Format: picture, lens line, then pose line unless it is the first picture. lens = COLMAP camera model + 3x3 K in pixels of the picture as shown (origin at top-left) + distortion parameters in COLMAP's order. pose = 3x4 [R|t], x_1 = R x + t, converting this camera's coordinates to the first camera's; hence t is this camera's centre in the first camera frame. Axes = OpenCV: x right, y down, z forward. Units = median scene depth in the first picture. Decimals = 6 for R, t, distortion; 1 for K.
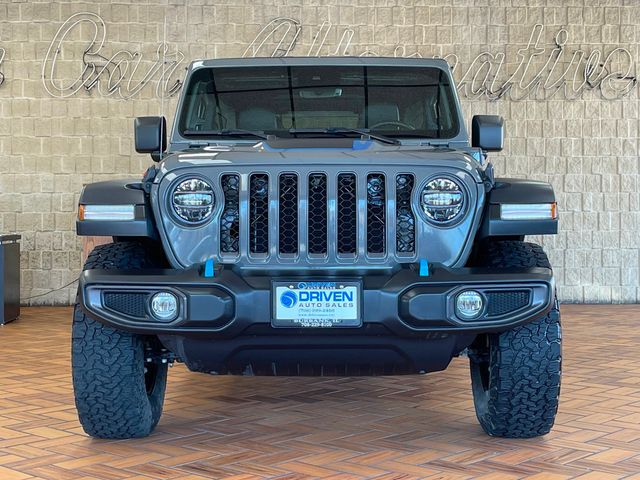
lens RADIAL K [[1033.8, 0, 322.2], [0, 1033.8, 240.8], [0, 0, 1]] dist [0.068124, 0.000000]
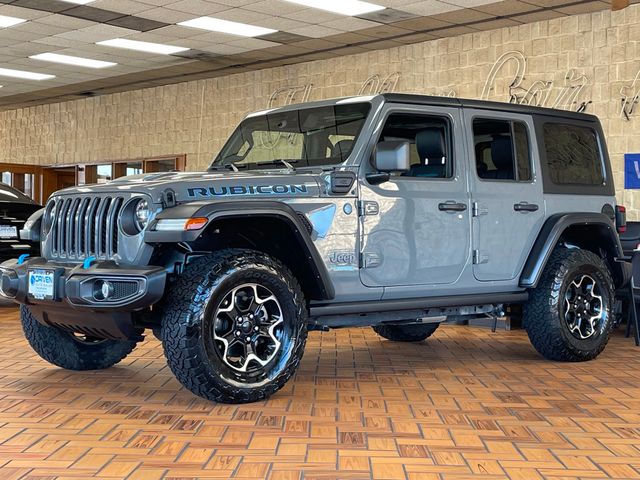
lens RADIAL K [[1033.8, 0, 321.9], [0, 1033.8, 243.5], [0, 0, 1]] dist [0.068124, 0.000000]
pose [[0.642062, 0.012782, -0.766546, 1.422132], [-0.022826, 0.999736, -0.002449, -0.004793], [0.766313, 0.019070, 0.642185, 0.320033]]
